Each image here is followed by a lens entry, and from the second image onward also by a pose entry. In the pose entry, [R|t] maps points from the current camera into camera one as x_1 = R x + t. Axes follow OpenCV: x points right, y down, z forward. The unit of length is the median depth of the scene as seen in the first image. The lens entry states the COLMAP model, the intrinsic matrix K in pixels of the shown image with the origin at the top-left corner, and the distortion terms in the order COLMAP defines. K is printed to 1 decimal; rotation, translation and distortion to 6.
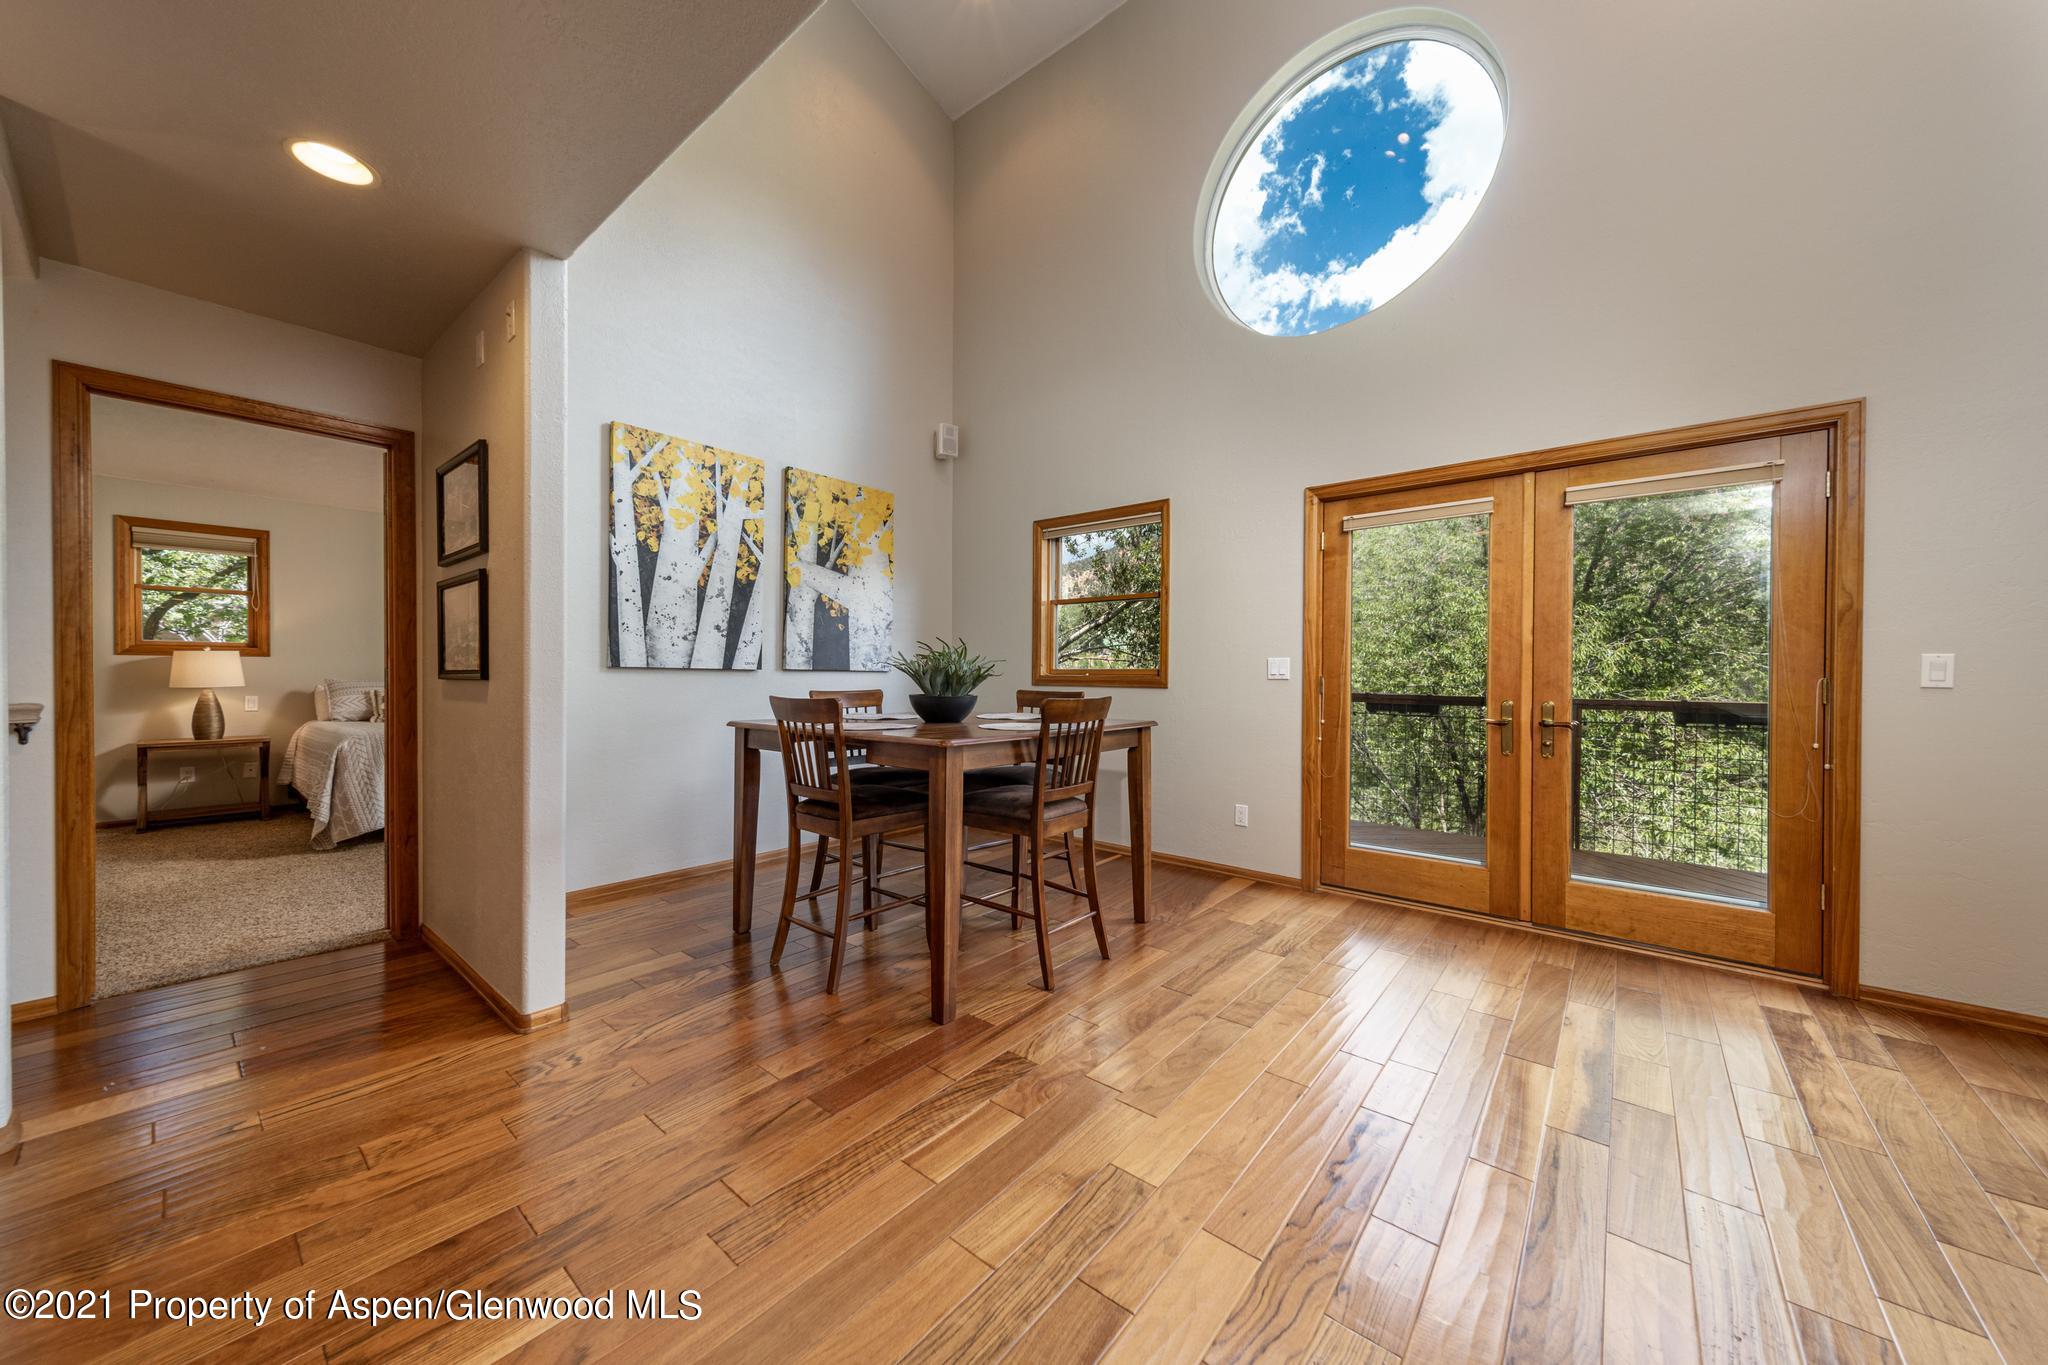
lens RADIAL K [[719.1, 0, 1026.5], [0, 719.1, 683.4], [0, 0, 1]] dist [0.001827, -0.000119]
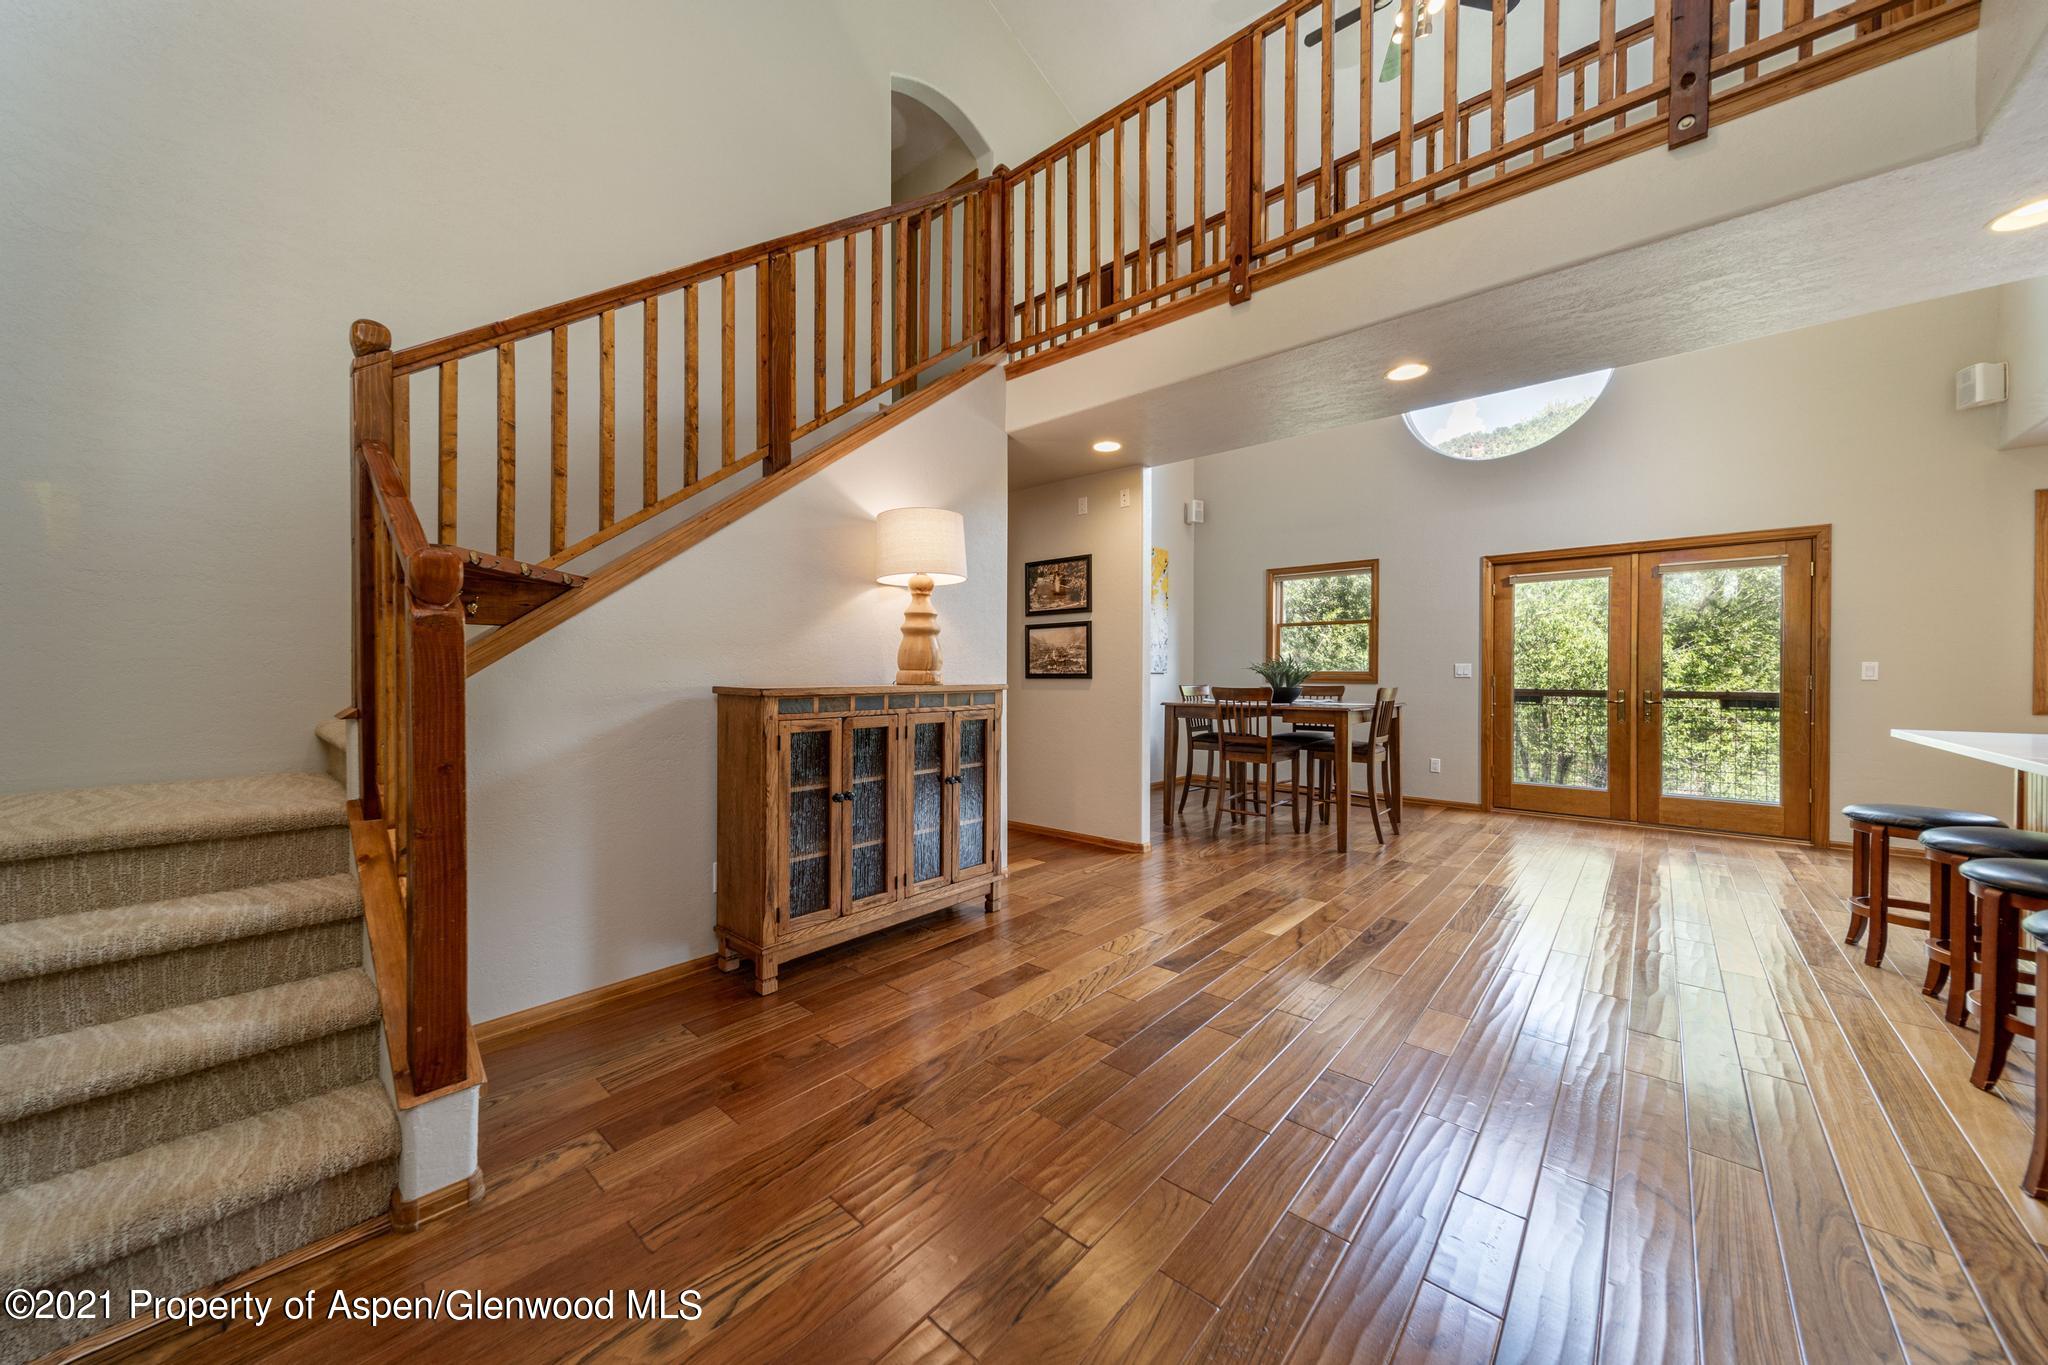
lens RADIAL K [[719.1, 0, 1025.3], [0, 719.1, 685.4], [0, 0, 1]] dist [0.001827, -0.000119]
pose [[0.999674, -0.003738, -0.025256, -0.667523], [0.003759, 0.999993, 0.000793, 0.008385], [0.025253, -0.000888, 0.999681, -0.699472]]
